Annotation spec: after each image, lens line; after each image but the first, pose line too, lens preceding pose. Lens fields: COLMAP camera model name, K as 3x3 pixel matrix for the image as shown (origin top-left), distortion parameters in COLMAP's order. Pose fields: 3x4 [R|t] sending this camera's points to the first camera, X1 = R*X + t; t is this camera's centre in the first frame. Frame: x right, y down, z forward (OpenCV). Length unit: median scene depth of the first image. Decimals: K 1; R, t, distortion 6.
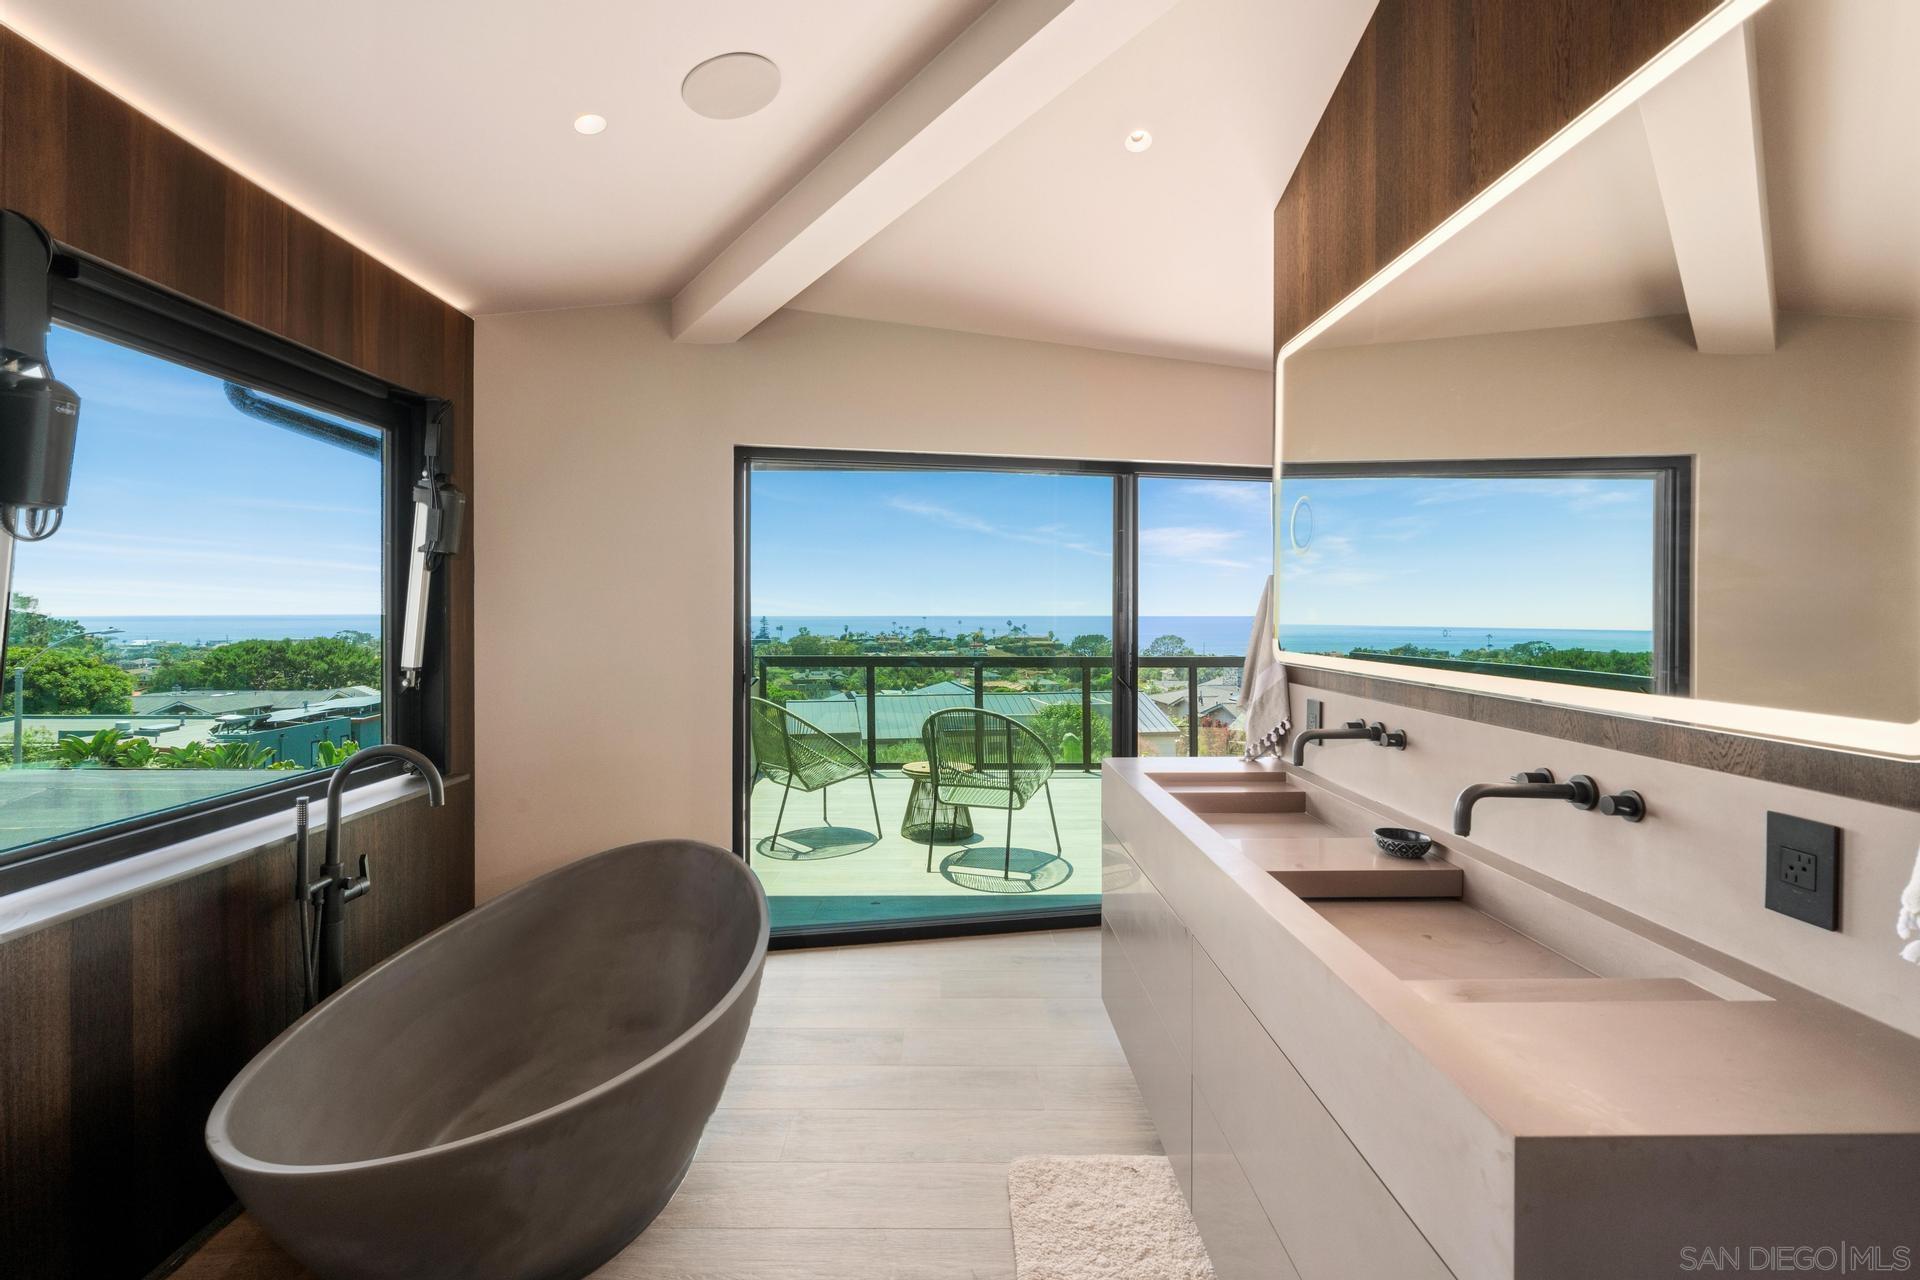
lens RADIAL K [[878.9, 0, 967.9], [0, 878.9, 621.6], [0, 0, 1]] dist [-0.001582, 0.001486]
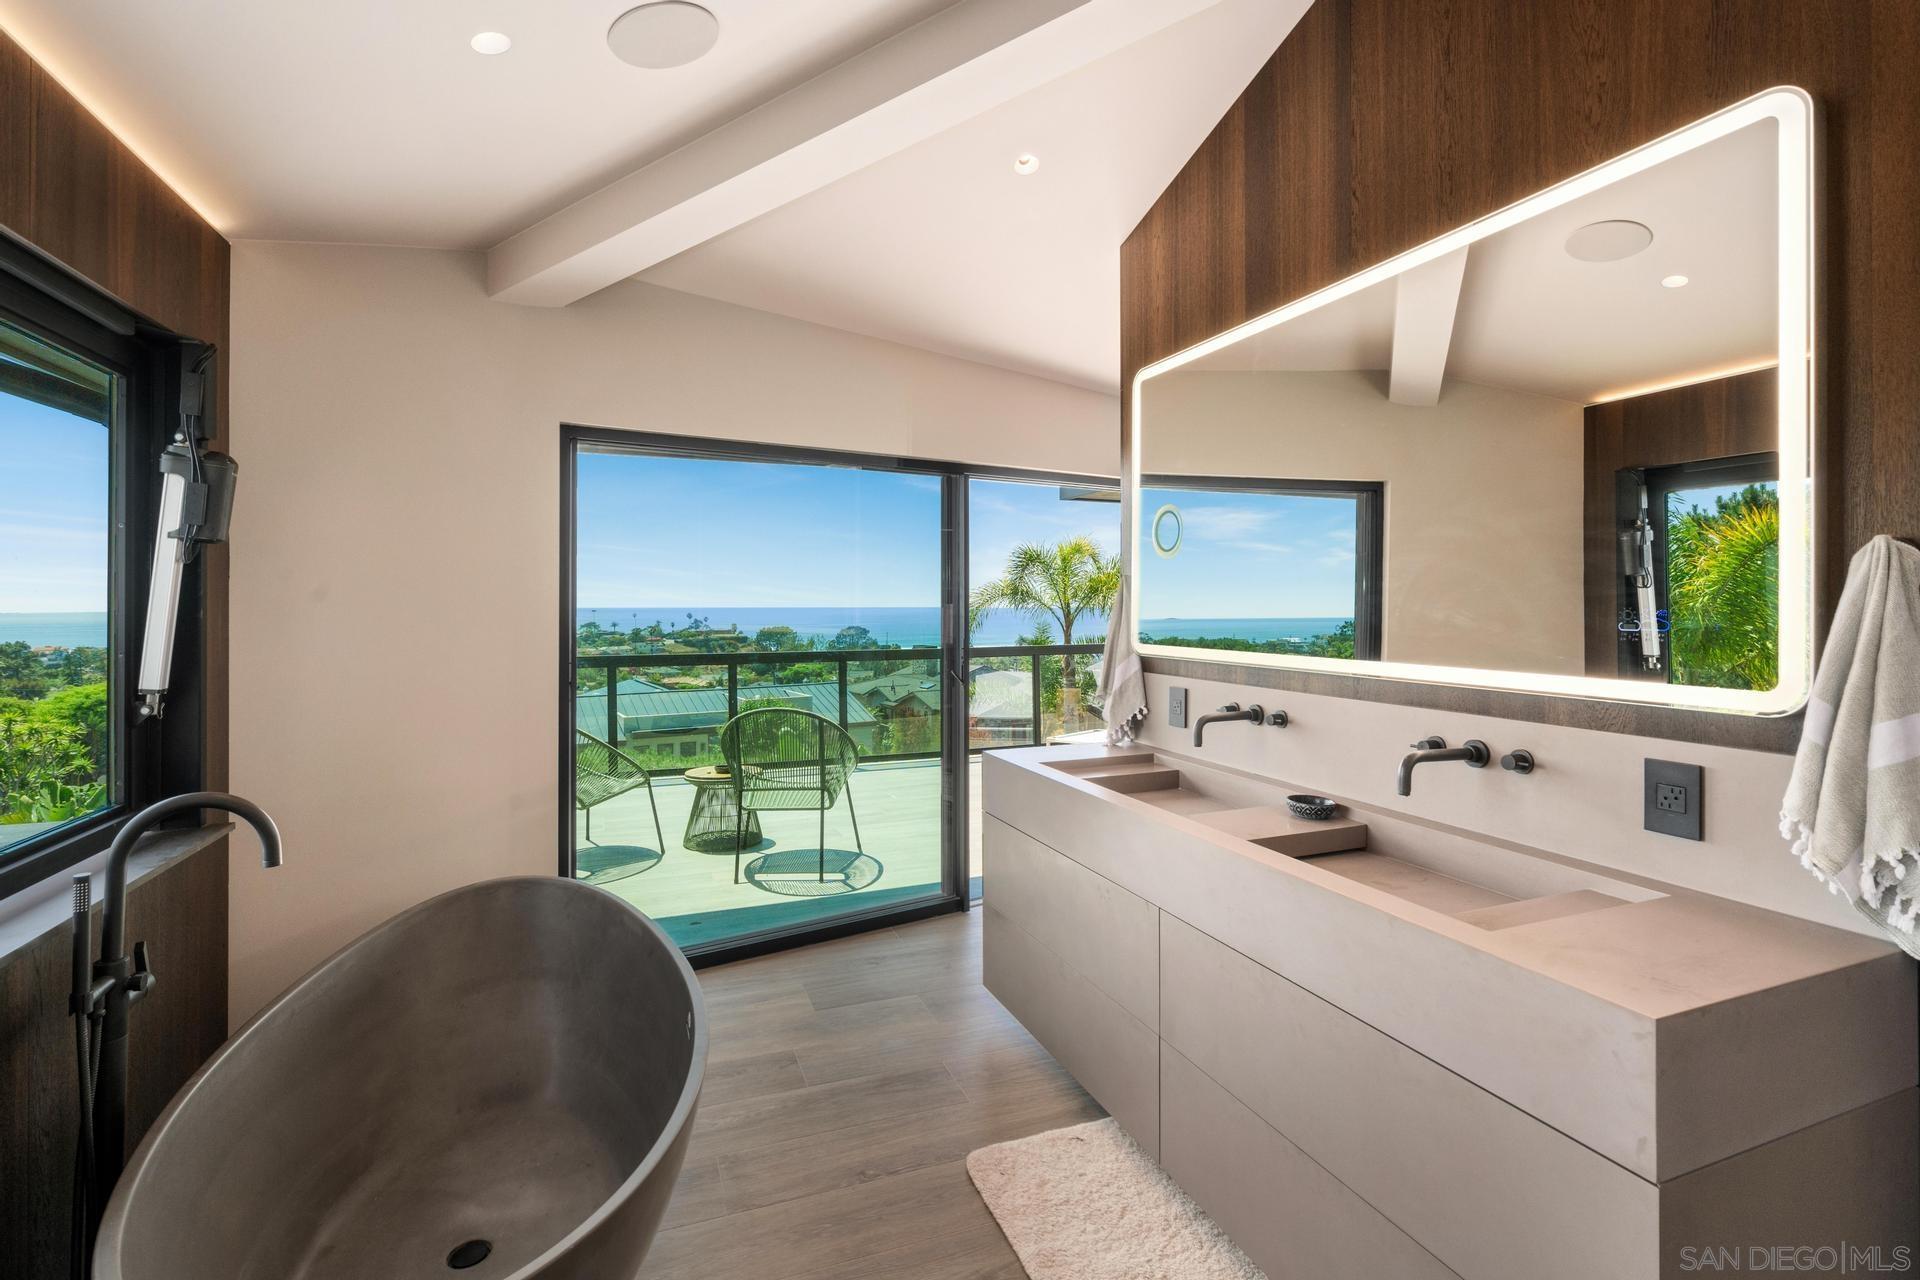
lens RADIAL K [[878.9, 0, 966.1], [0, 878.9, 604.2], [0, 0, 1]] dist [-0.001582, 0.001486]
pose [[0.937067, -0.004804, 0.349116, -0.239192], [0.008492, 0.999923, -0.009035, -0.008739], [-0.349046, 0.011431, 0.937036, 0.038408]]
